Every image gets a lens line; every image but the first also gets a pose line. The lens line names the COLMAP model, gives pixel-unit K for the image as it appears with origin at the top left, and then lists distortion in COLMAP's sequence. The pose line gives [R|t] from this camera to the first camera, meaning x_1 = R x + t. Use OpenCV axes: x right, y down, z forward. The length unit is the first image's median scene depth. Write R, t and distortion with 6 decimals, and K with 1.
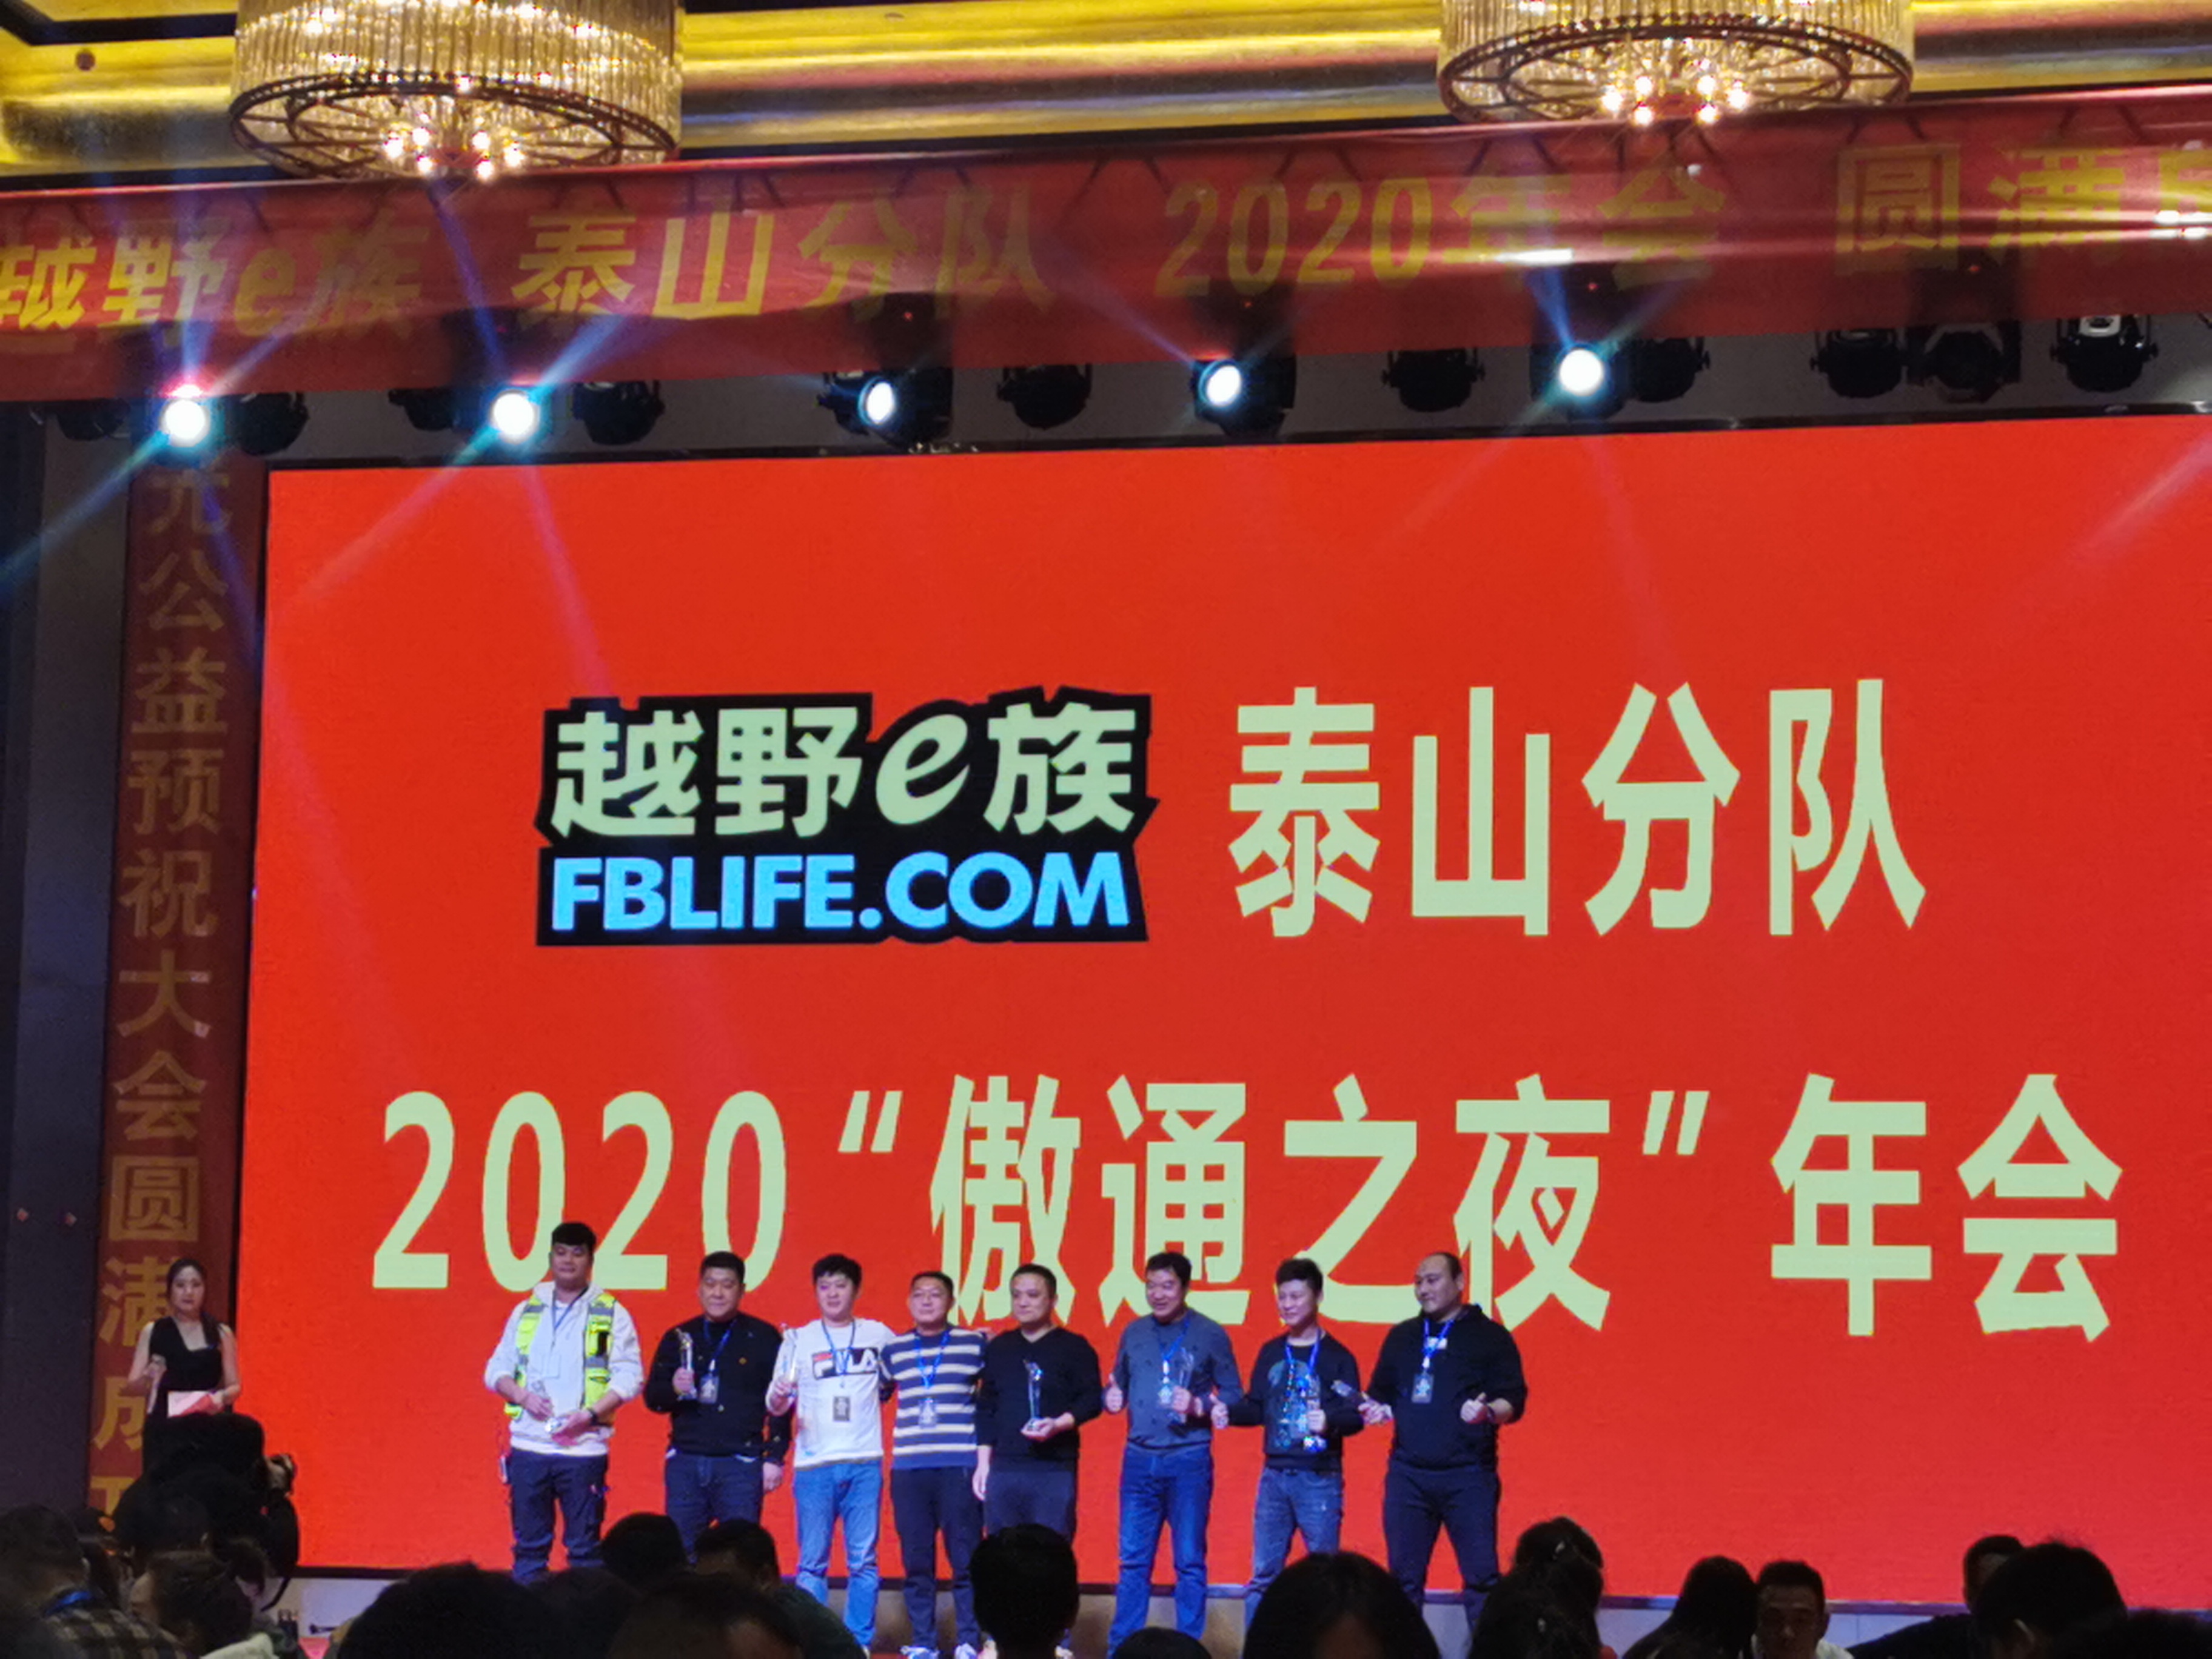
lens RADIAL K [[5246.6, 0, 1129.4], [0, 5246.6, 820.7], [0, 0, 1]] dist [0.164661, 0.000000]
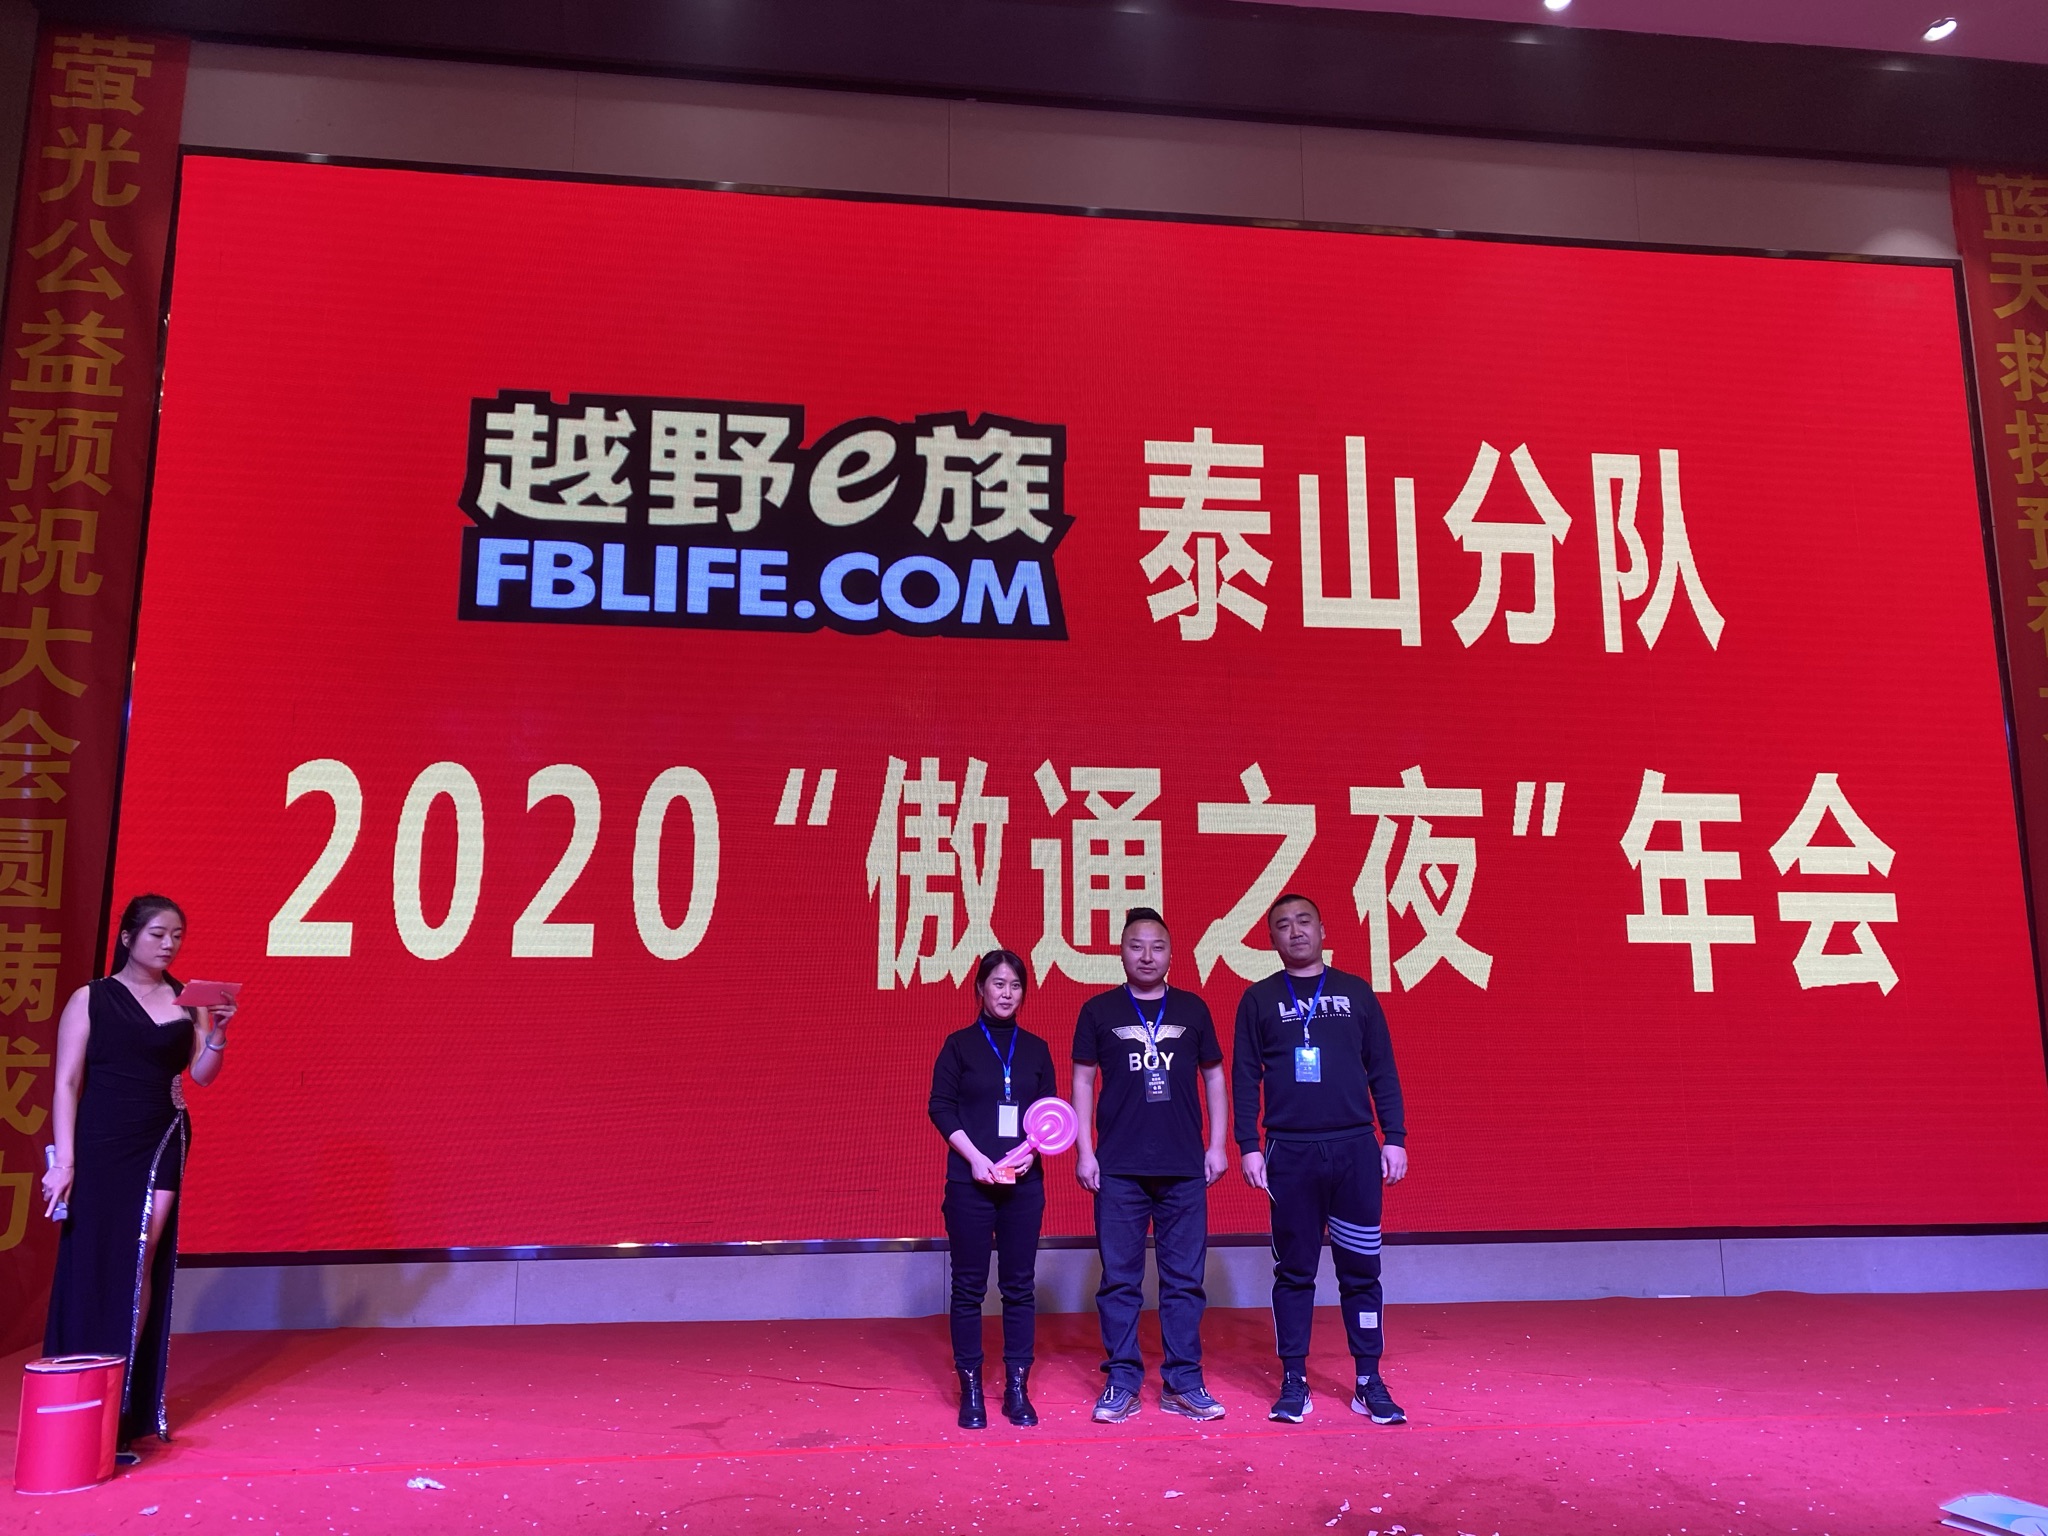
lens RADIAL K [[1529.9, 0, 1010.1], [0, 1529.9, 793.4], [0, 0, 1]] dist [0.055584, -0.063738]
pose [[0.936242, 0.039952, 0.349078, -0.118272], [-0.023457, 0.998405, -0.051353, 0.071664], [-0.350573, 0.039890, 0.935686, 0.701181]]
